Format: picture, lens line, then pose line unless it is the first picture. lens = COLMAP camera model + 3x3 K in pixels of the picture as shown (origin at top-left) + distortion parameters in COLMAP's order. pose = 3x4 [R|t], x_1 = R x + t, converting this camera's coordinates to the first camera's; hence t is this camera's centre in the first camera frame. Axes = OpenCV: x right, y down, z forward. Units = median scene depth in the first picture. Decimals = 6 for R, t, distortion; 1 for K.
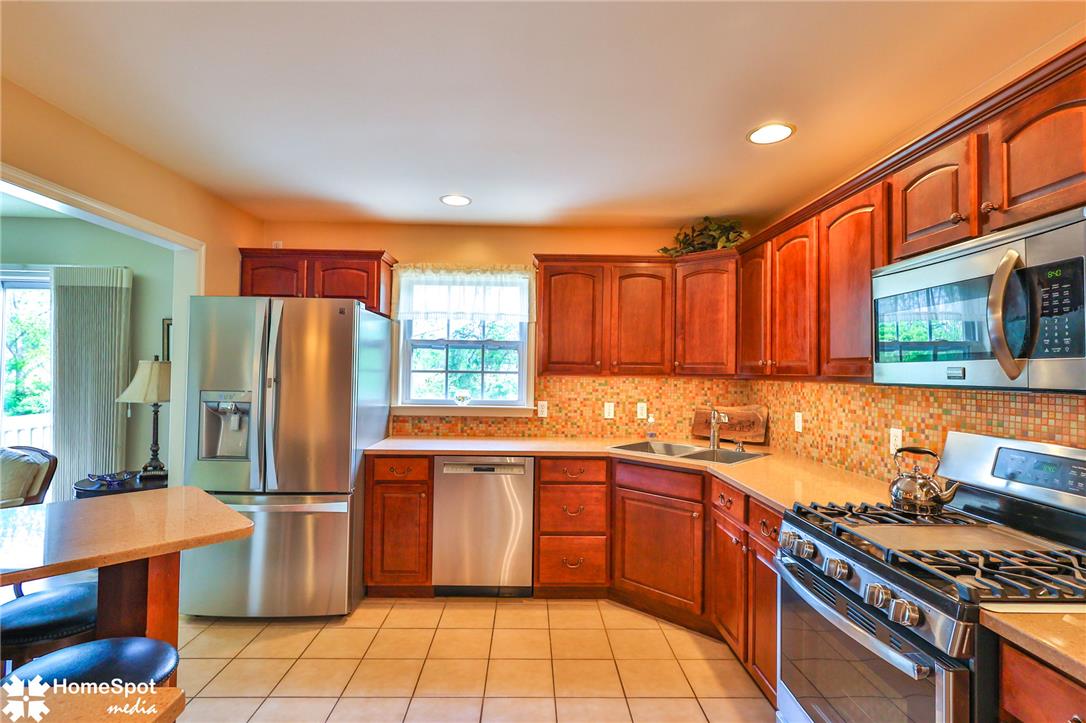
lens RADIAL K [[531.1, 0, 540.6], [0, 531.1, 362.0], [0, 0, 1]] dist [-0.006512, -0.000051]
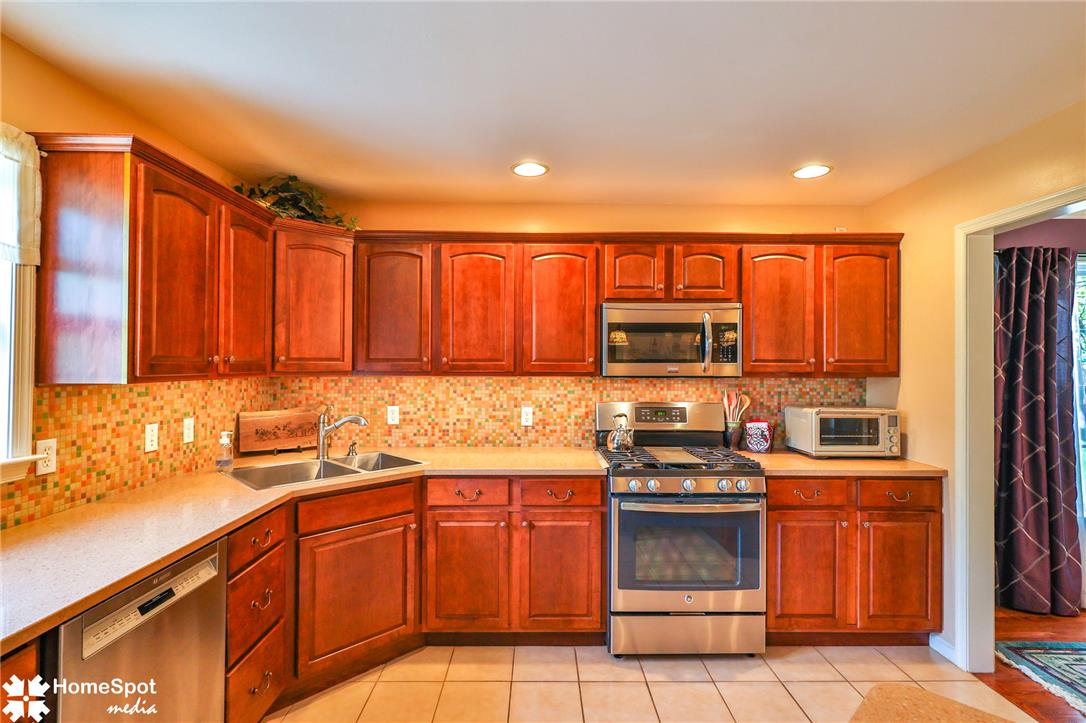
lens RADIAL K [[531.1, 0, 540.6], [0, 531.1, 362.0], [0, 0, 1]] dist [-0.006512, -0.000051]
pose [[0.011861, -0.010392, 0.999876, -0.553288], [-0.019328, 0.999757, 0.010620, -0.008504], [-0.999743, -0.019451, 0.011658, 0.693816]]
